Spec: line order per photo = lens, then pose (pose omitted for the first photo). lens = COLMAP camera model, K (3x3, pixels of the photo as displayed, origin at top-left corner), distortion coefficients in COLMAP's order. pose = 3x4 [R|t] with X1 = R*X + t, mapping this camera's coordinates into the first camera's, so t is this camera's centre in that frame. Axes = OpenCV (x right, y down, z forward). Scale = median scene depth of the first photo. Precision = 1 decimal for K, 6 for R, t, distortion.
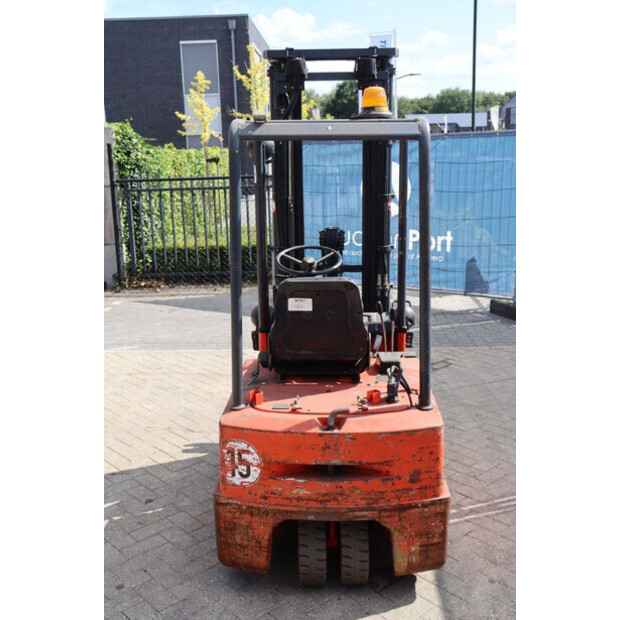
lens RADIAL K [[694.3, 0, 310.0], [0, 694.3, 310.0], [0, 0, 1]] dist [-0.002269, -0.012384]
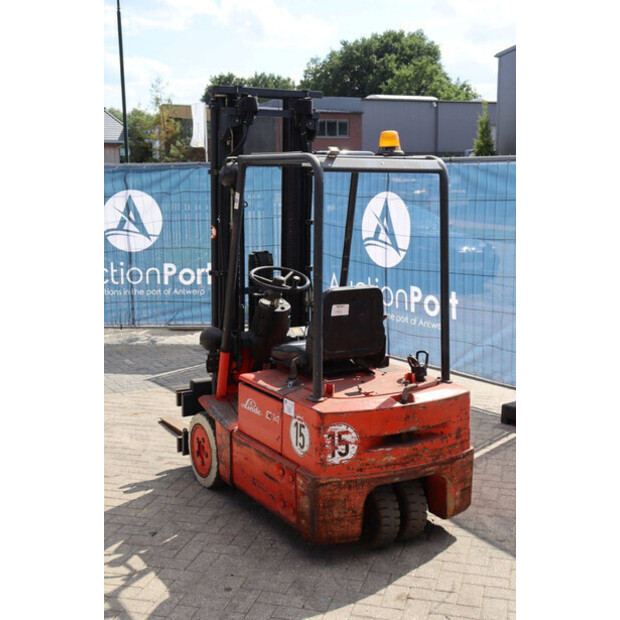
lens RADIAL K [[845.0, 0, 301.3], [0, 845.0, 318.6], [0, 0, 1]] dist [0.162930, 0.004741]
pose [[0.850492, -0.070296, 0.521270, -0.883728], [0.103723, 0.993984, -0.035187, 0.053985], [-0.515660, 0.083994, 0.852666, -0.203919]]
